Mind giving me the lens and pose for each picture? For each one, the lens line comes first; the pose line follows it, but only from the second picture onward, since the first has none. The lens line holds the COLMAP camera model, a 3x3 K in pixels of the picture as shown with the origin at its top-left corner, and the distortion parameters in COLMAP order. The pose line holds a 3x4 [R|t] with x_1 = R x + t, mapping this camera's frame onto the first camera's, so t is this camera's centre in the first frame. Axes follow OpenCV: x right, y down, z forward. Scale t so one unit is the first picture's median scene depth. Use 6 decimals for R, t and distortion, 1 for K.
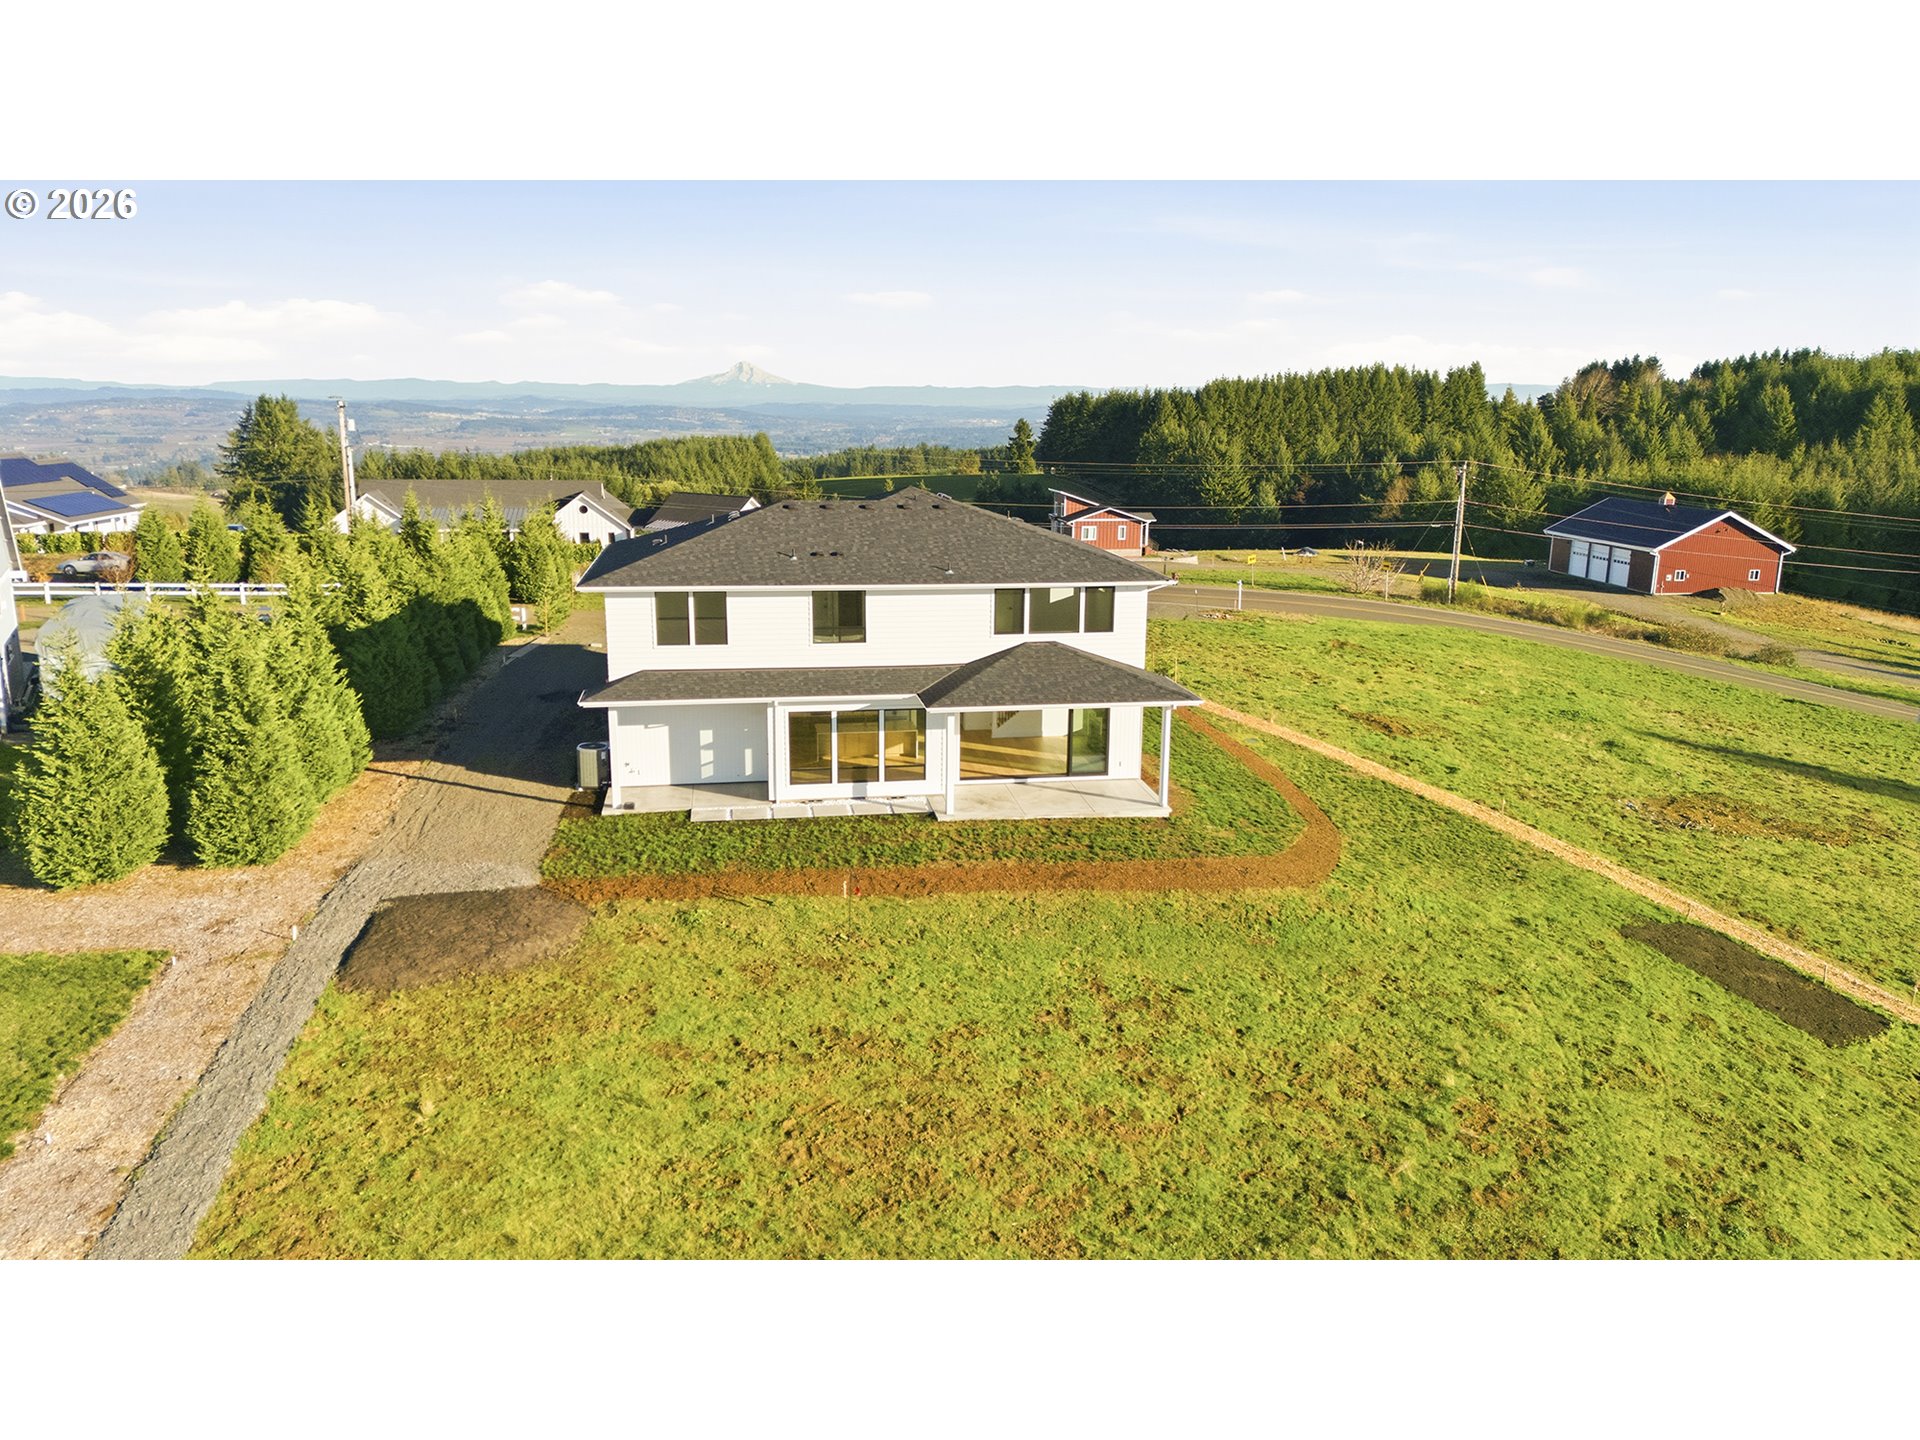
lens RADIAL K [[1388.4, 0, 963.6], [0, 1388.4, 717.9], [0, 0, 1]] dist [0.044946, -0.030191]
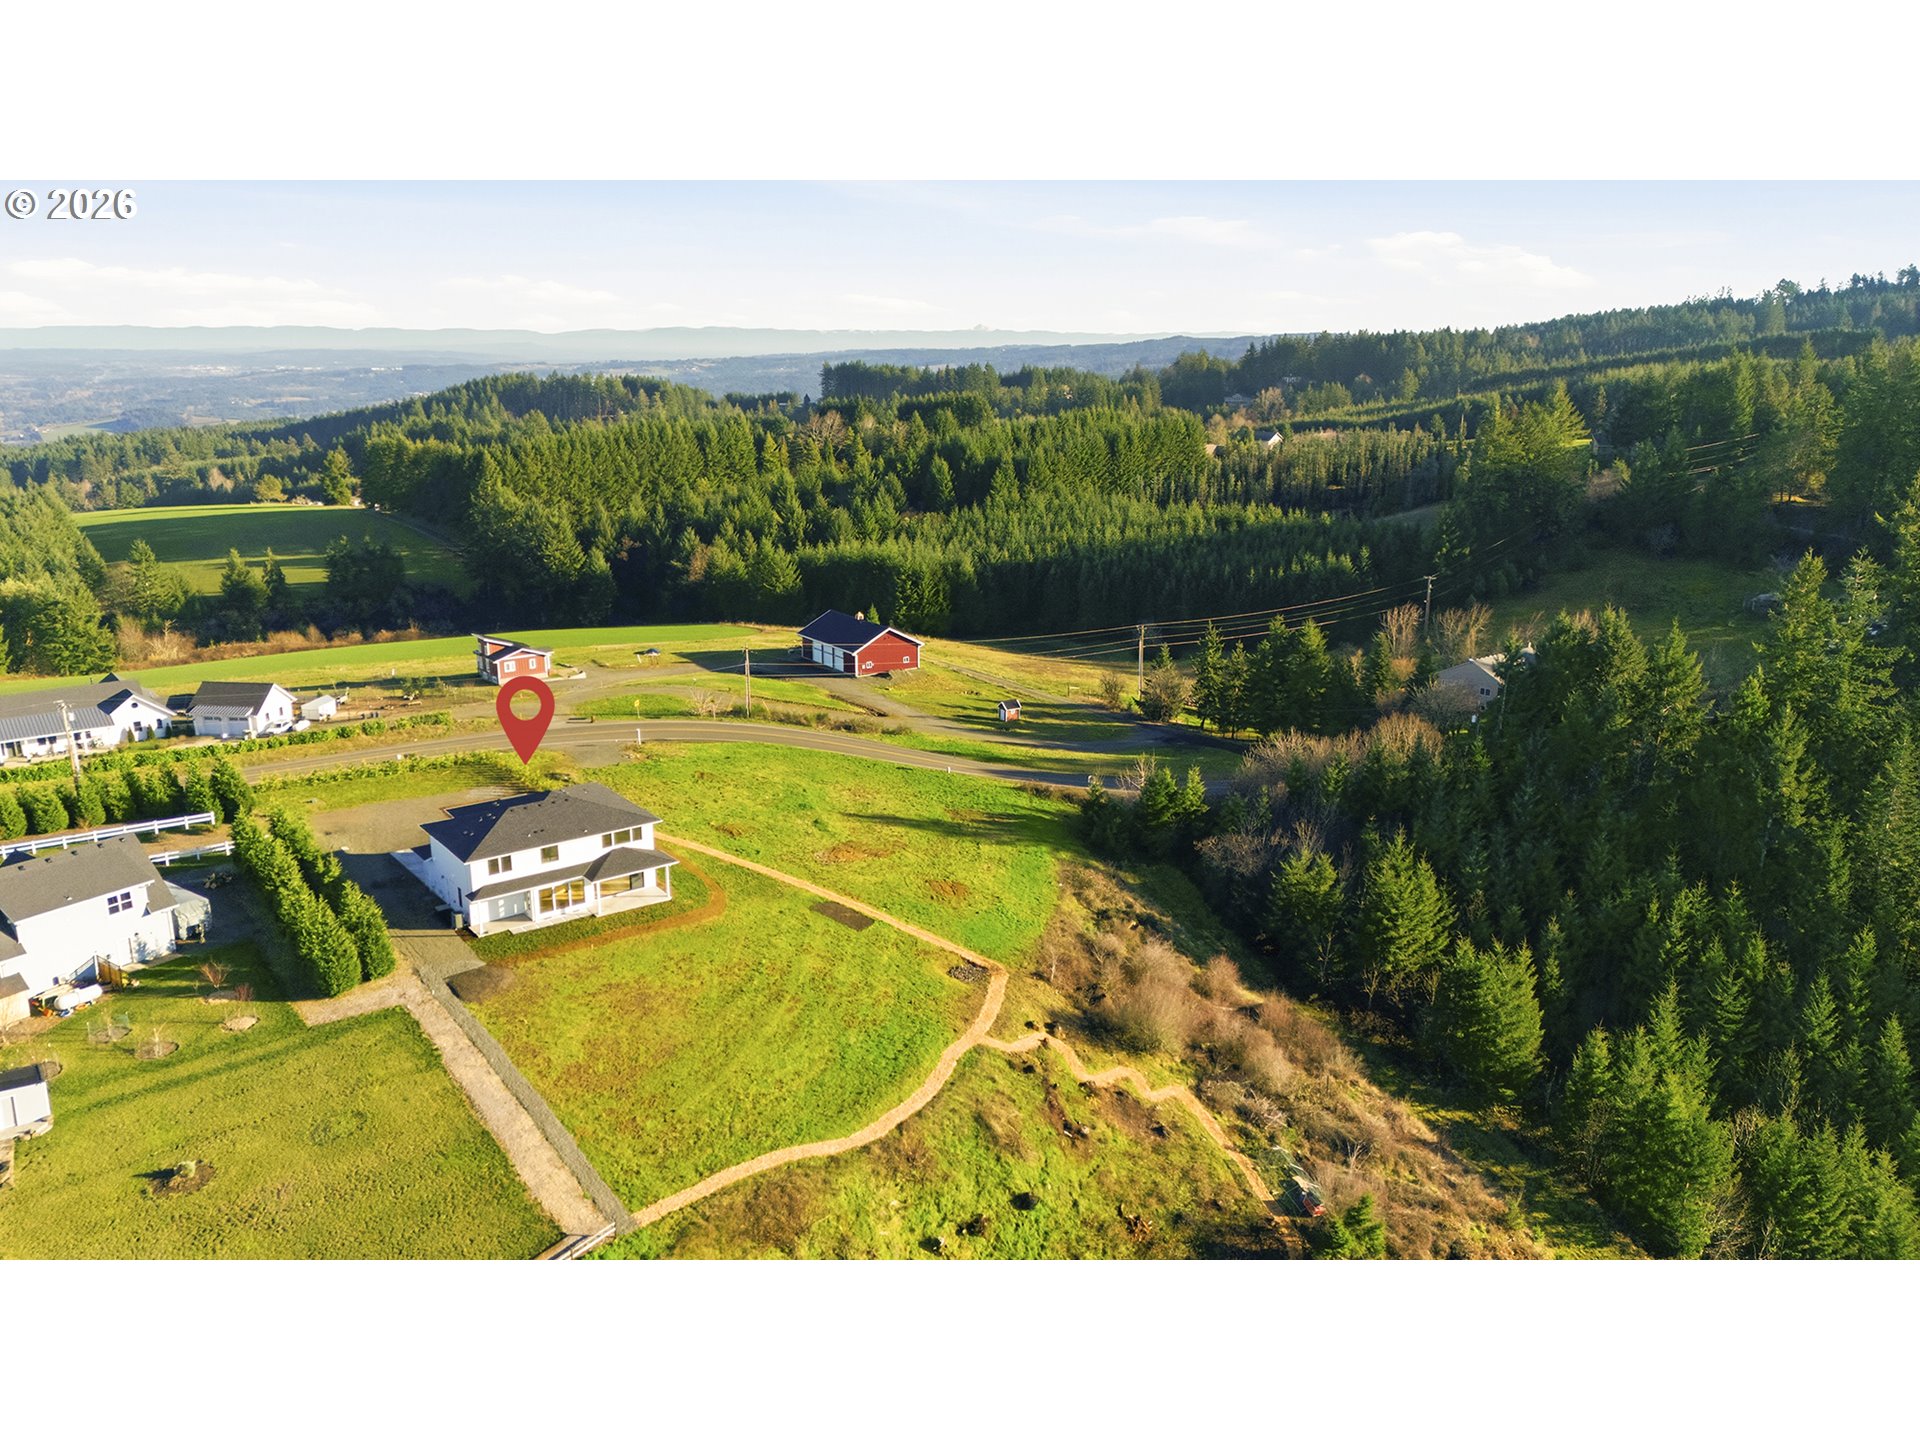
lens RADIAL K [[1388.4, 0, 972.5], [0, 1388.4, 729.2], [0, 0, 1]] dist [0.044946, -0.030191]
pose [[0.877307, -0.134899, 0.460580, -0.588692], [0.113085, 0.990767, 0.074782, -0.424160], [-0.466416, -0.013522, 0.884462, -1.880877]]
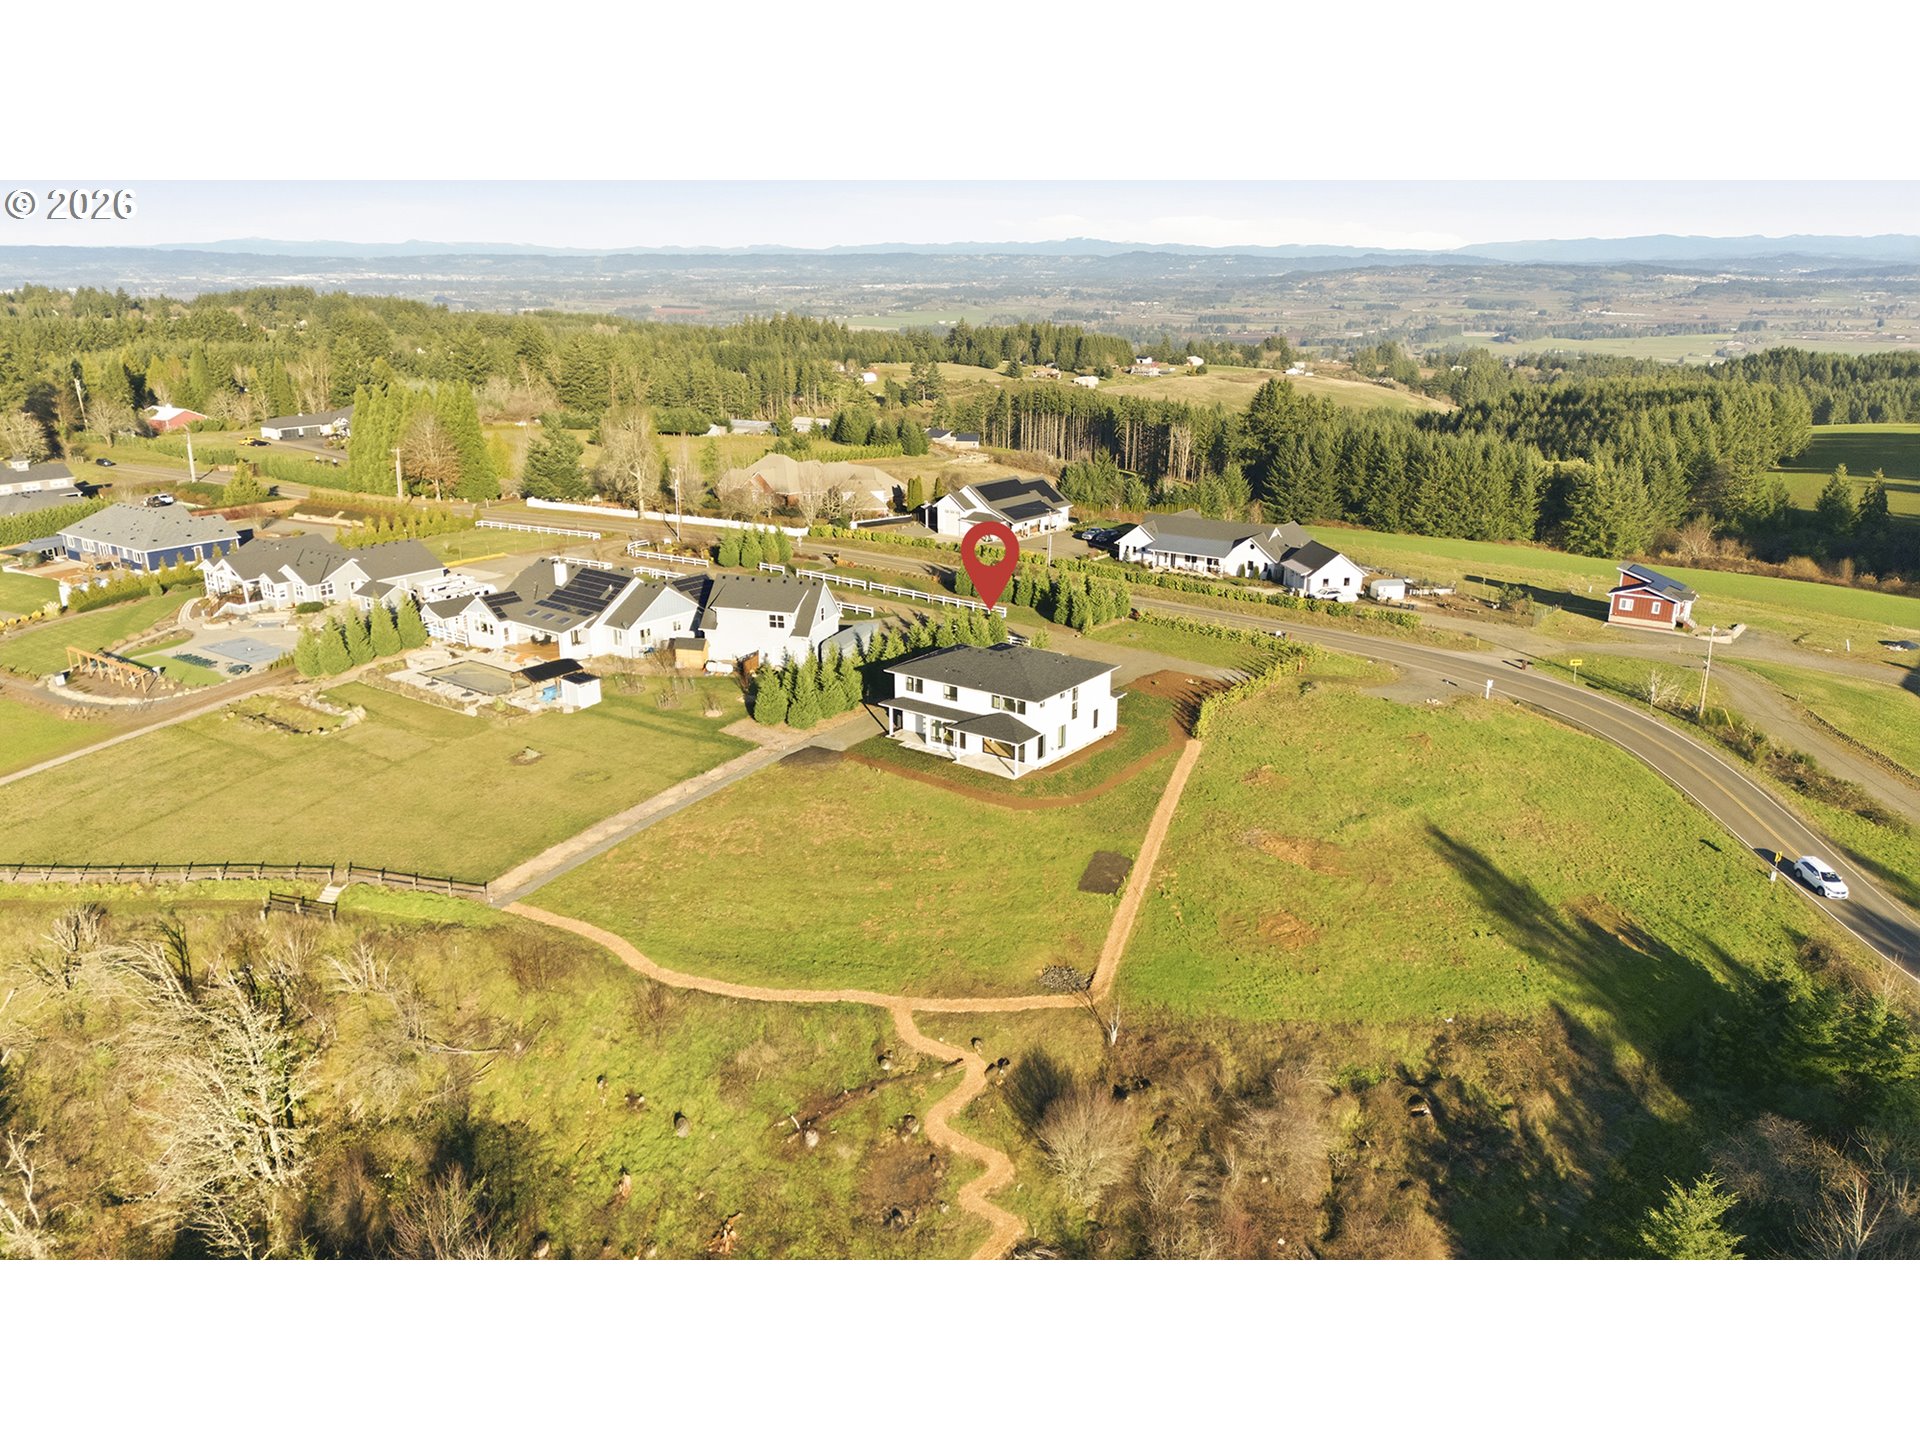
lens RADIAL K [[1388.4, 0, 955.5], [0, 1388.4, 723.5], [0, 0, 1]] dist [0.044946, -0.030191]
pose [[0.689621, 0.216384, -0.691087, 1.978959], [-0.149469, 0.976297, 0.156534, -0.468270], [0.708578, -0.004653, 0.705618, -1.132152]]
